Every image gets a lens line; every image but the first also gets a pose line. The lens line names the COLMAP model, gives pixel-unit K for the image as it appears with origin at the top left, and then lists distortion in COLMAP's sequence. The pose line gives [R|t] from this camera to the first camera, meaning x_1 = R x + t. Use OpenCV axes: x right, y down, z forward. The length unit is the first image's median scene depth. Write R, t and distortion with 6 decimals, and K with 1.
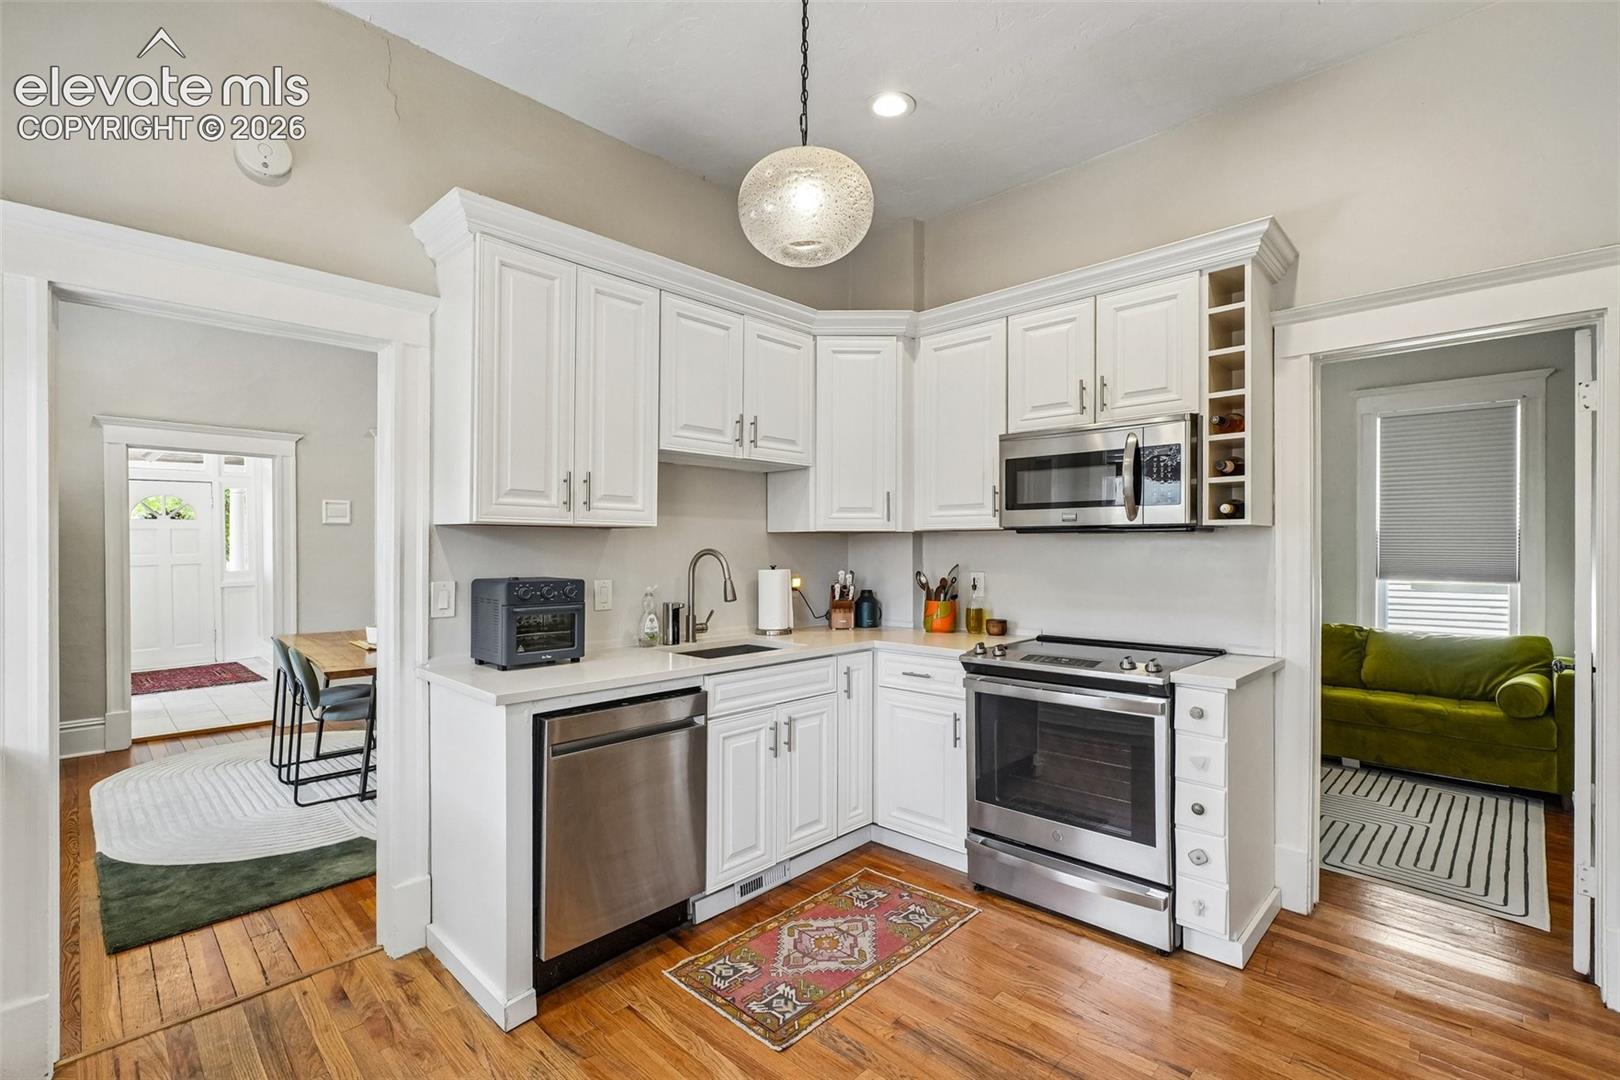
lens RADIAL K [[728.7, 0, 826.6], [0, 728.7, 547.5], [0, 0, 1]] dist [0.001438, 0.000399]
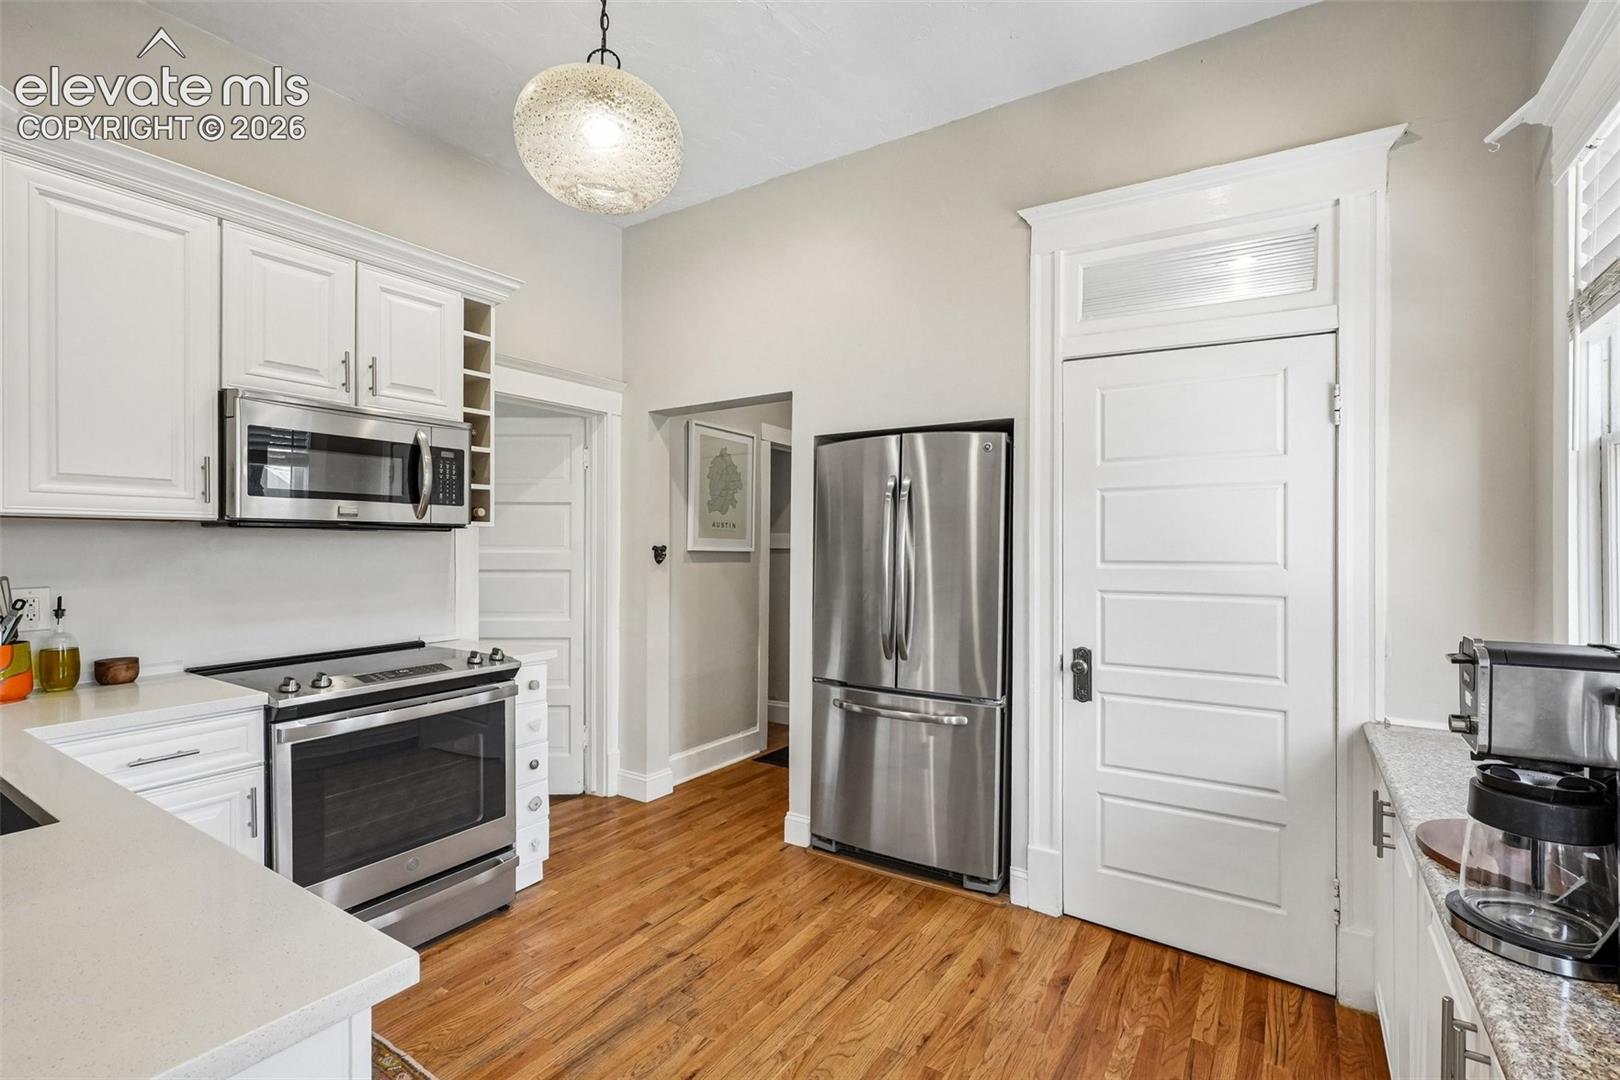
lens RADIAL K [[728.7, 0, 826.6], [0, 728.7, 547.5], [0, 0, 1]] dist [0.001438, 0.000399]
pose [[-0.180864, -0.007008, 0.983483, -0.780414], [-0.001146, 0.999975, 0.006915, -0.007126], [-0.983507, 0.000124, -0.180868, 0.772131]]
